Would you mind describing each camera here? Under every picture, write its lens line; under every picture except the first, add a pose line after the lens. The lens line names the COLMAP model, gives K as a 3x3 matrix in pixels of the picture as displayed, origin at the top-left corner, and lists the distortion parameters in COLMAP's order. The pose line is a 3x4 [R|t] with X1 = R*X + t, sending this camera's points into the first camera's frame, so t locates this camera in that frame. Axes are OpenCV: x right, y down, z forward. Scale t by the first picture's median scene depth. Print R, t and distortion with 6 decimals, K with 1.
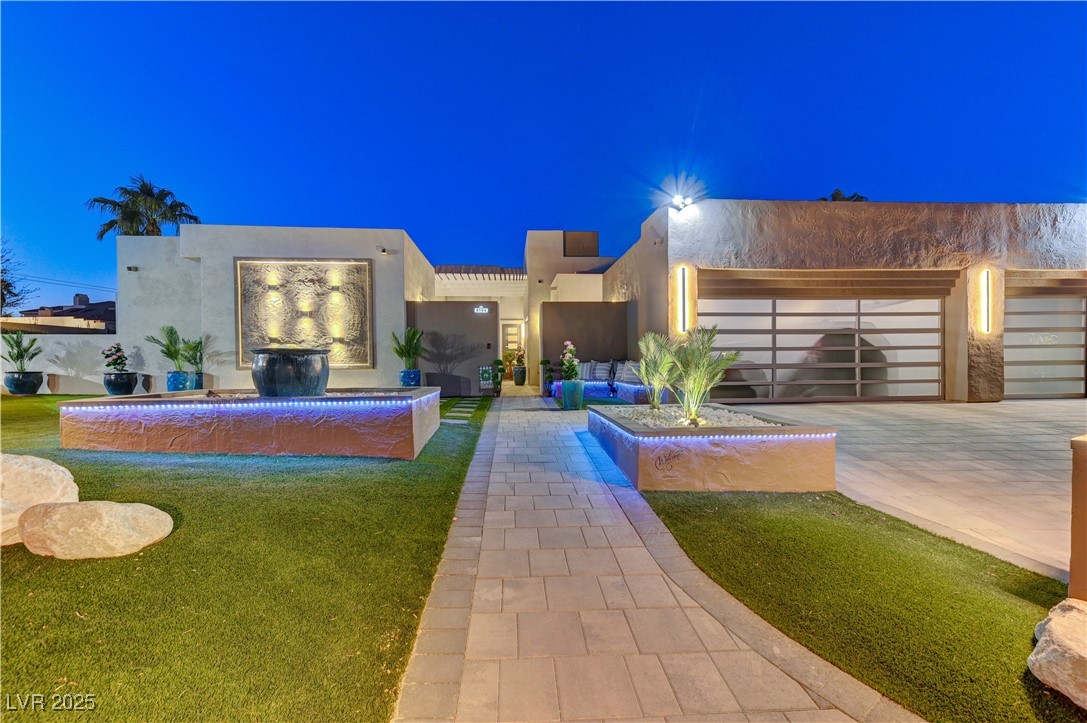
lens RADIAL K [[445.9, 0, 543.5], [0, 445.9, 361.5], [0, 0, 1]] dist [0.009192, -0.000075]
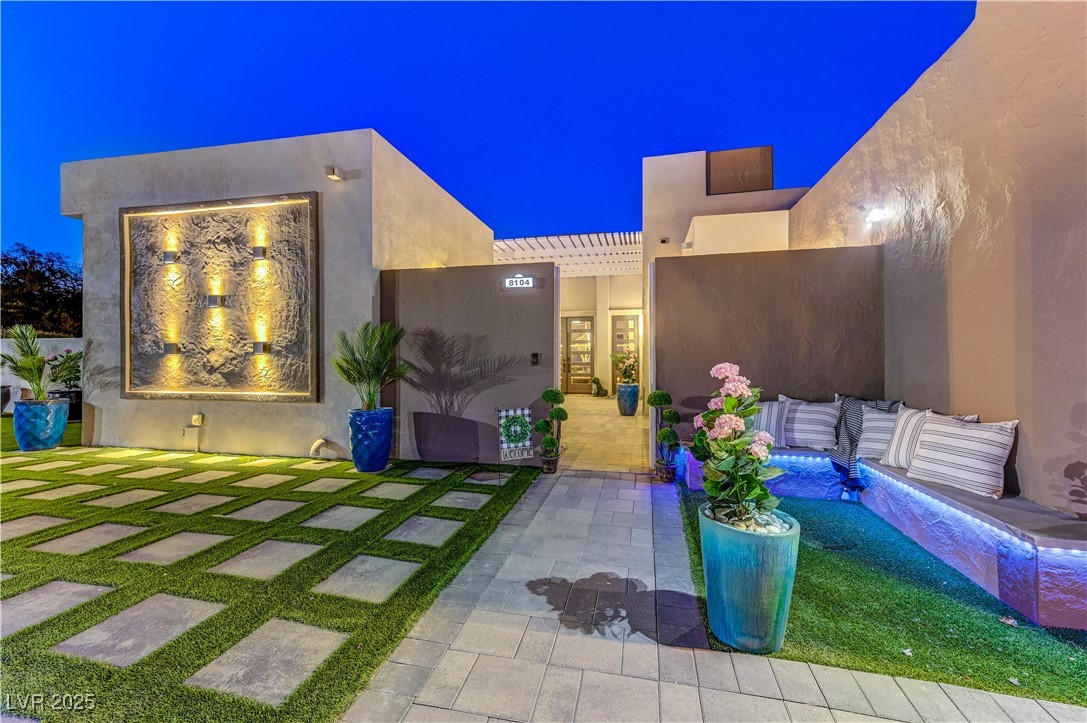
lens RADIAL K [[445.9, 0, 543.5], [0, 445.9, 361.5], [0, 0, 1]] dist [0.009192, -0.000075]
pose [[0.955624, 0.009152, -0.294447, 0.023530], [-0.006090, 0.999917, 0.011315, -0.039126], [0.294526, -0.009020, 0.955601, 0.583220]]
